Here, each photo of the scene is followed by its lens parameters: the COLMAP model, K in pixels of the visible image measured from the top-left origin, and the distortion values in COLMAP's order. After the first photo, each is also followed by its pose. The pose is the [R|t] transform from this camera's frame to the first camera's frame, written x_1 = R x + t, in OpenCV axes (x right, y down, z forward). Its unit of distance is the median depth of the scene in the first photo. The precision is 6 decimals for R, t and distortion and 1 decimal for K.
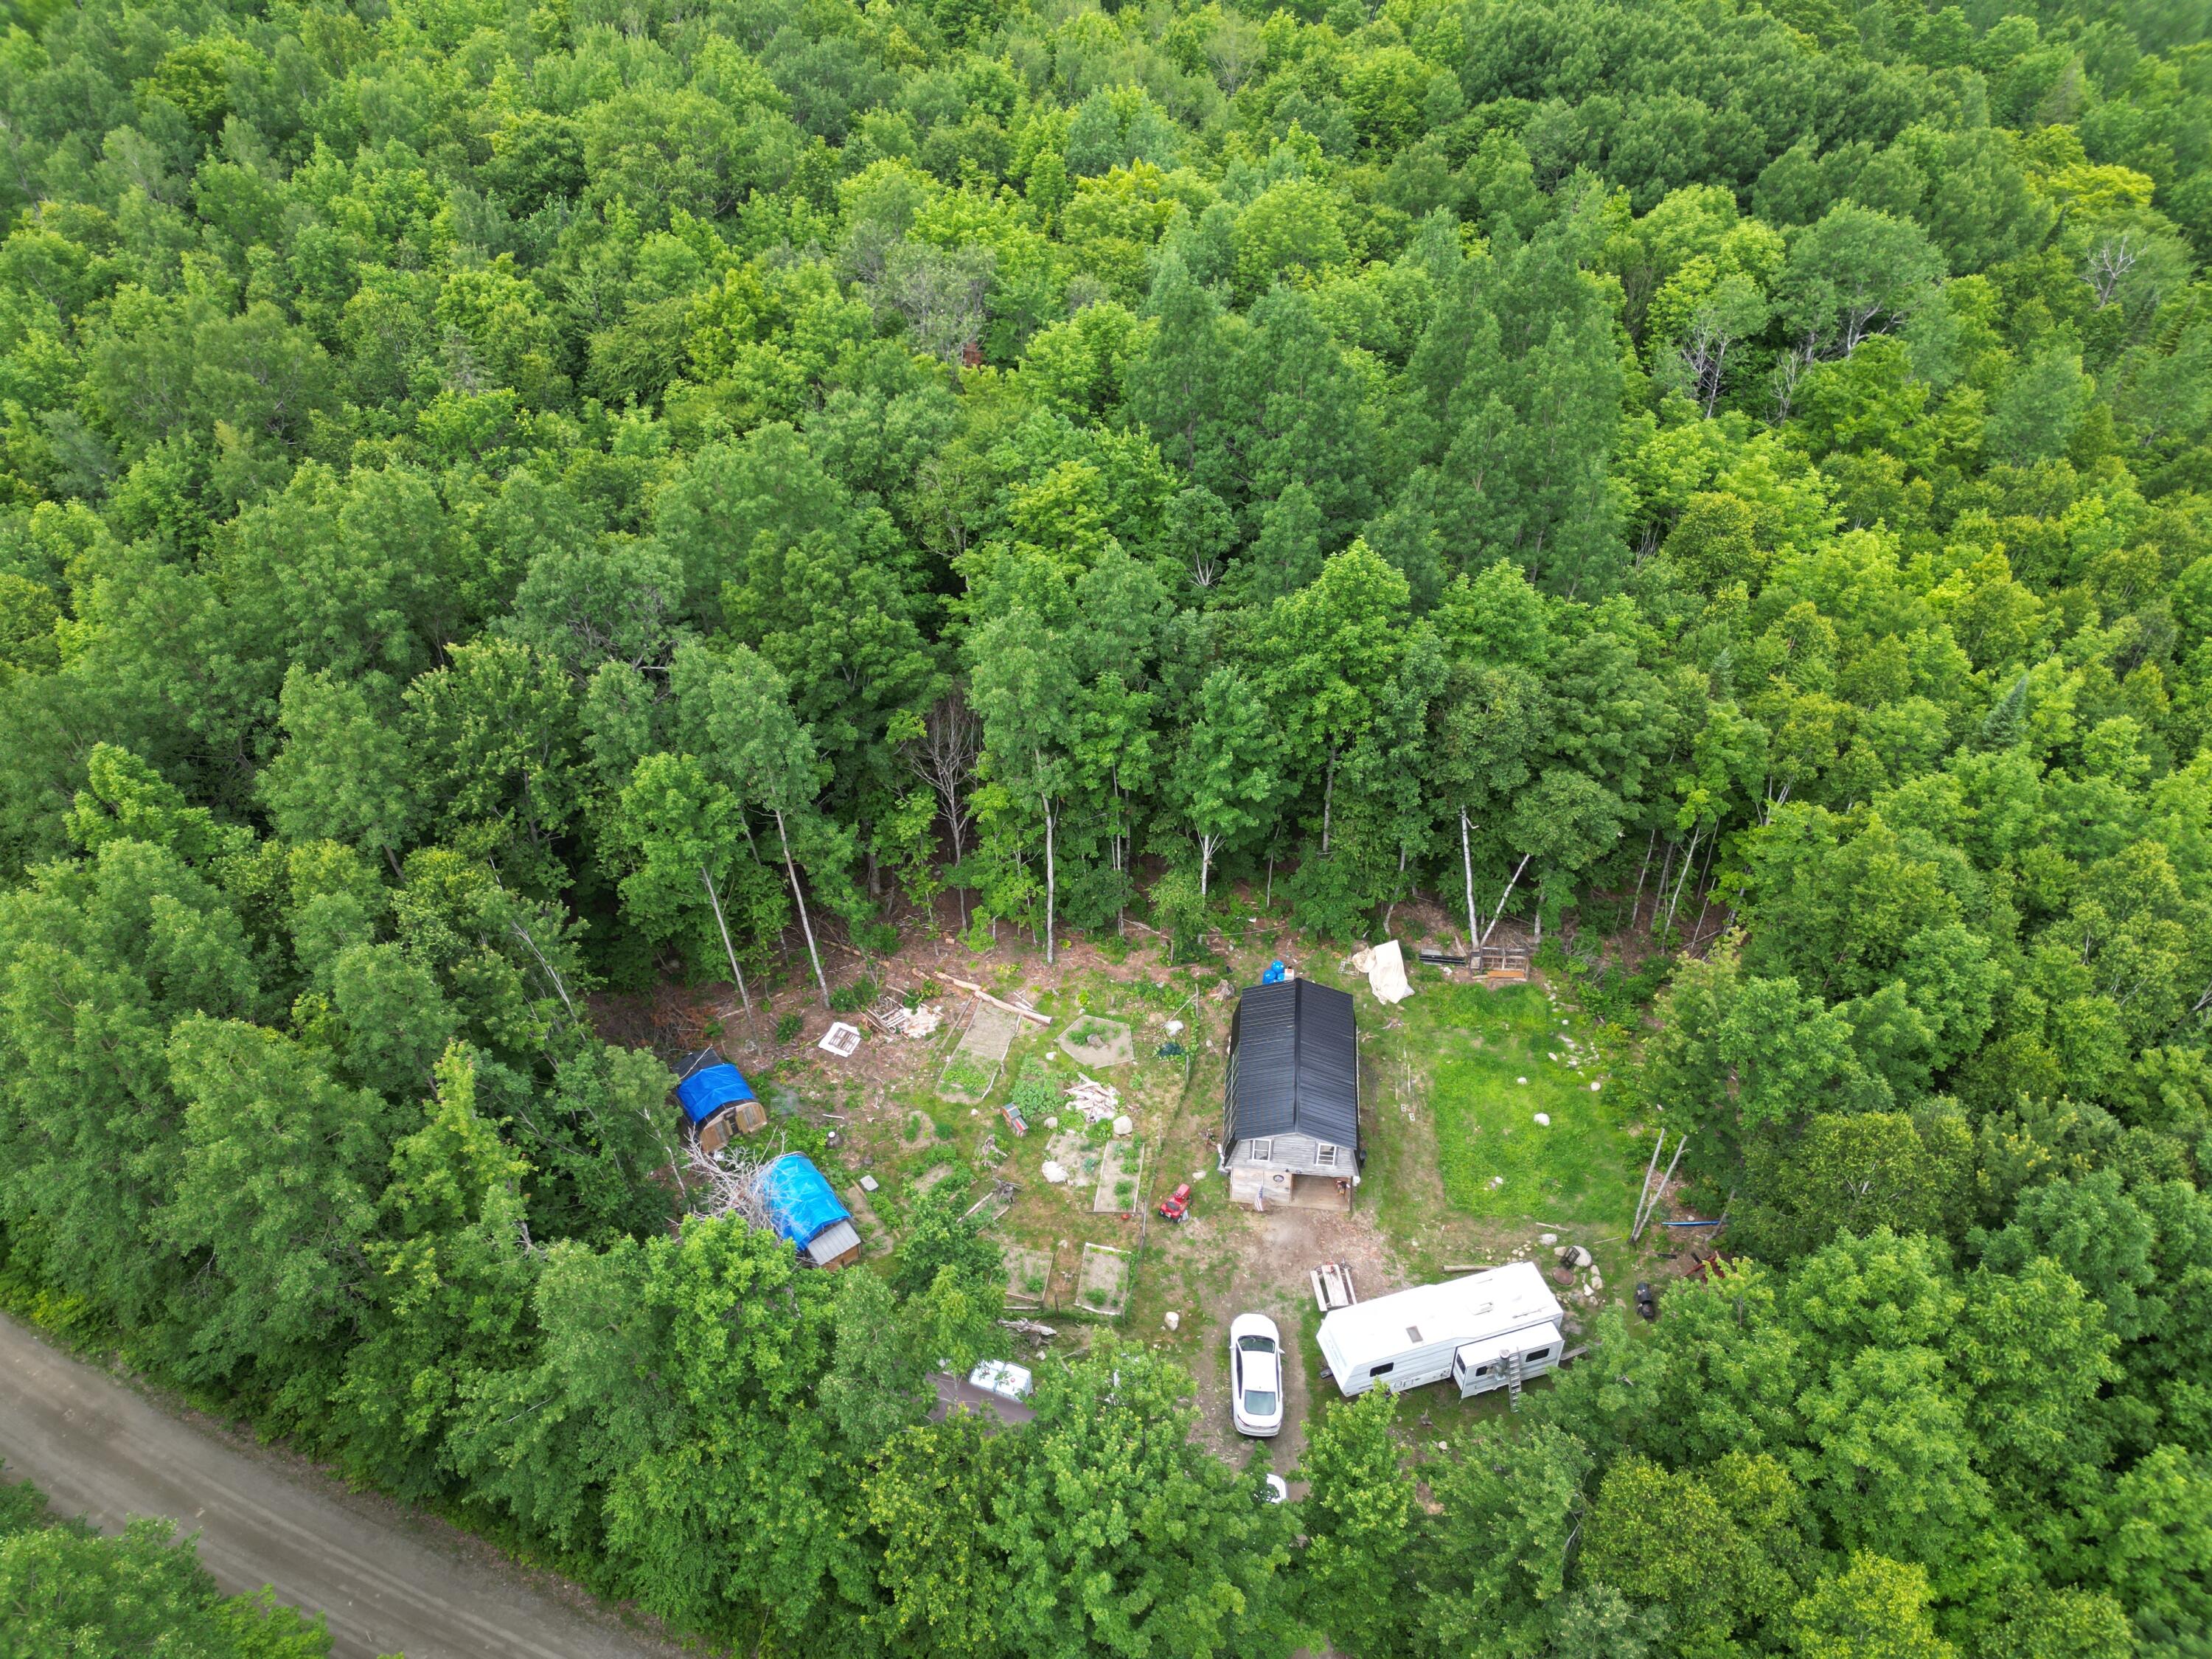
lens RADIAL K [[1531.9, 0, 1106.0], [0, 1531.9, 829.5], [0, 0, 1]] dist [0.068699, -0.035157]
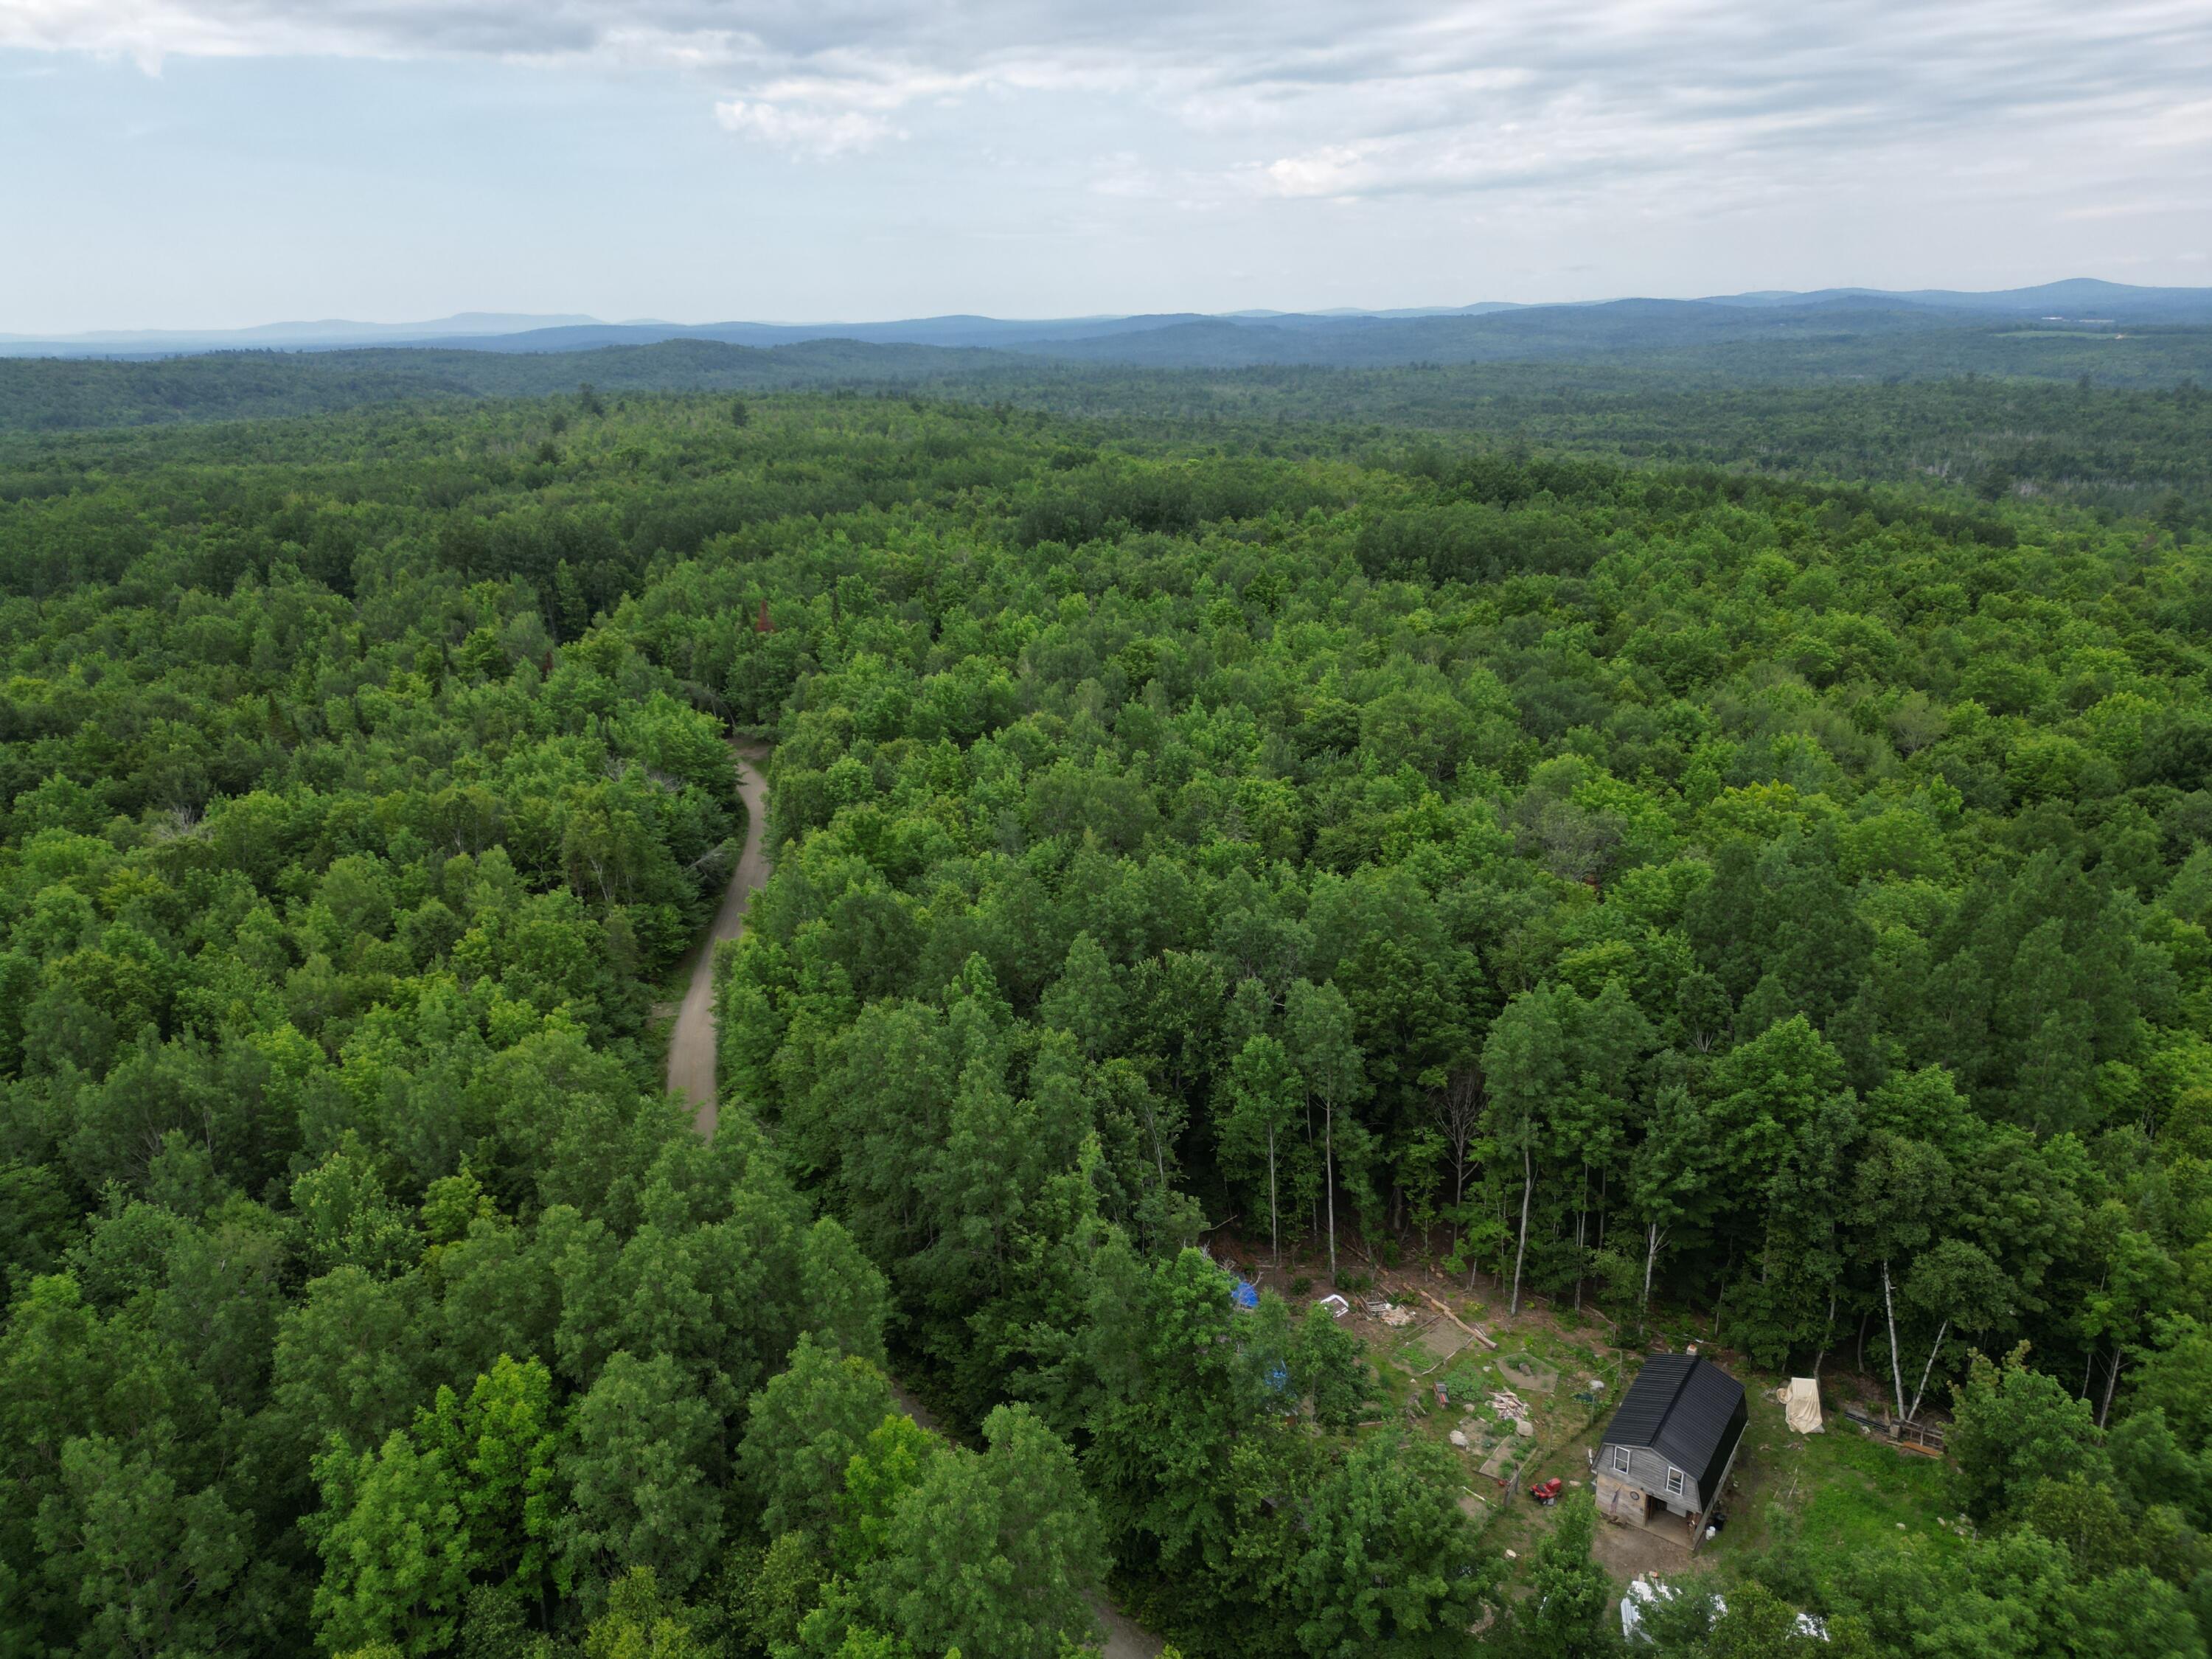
lens RADIAL K [[1534.6, 0, 1106.0], [0, 1534.6, 829.5], [0, 0, 1]] dist [0.099948, -0.116882]
pose [[0.869470, 0.158279, -0.467942, 0.212186], [-0.321995, 0.899976, -0.293877, 0.218344], [0.374622, 0.406192, 0.833467, -0.345162]]
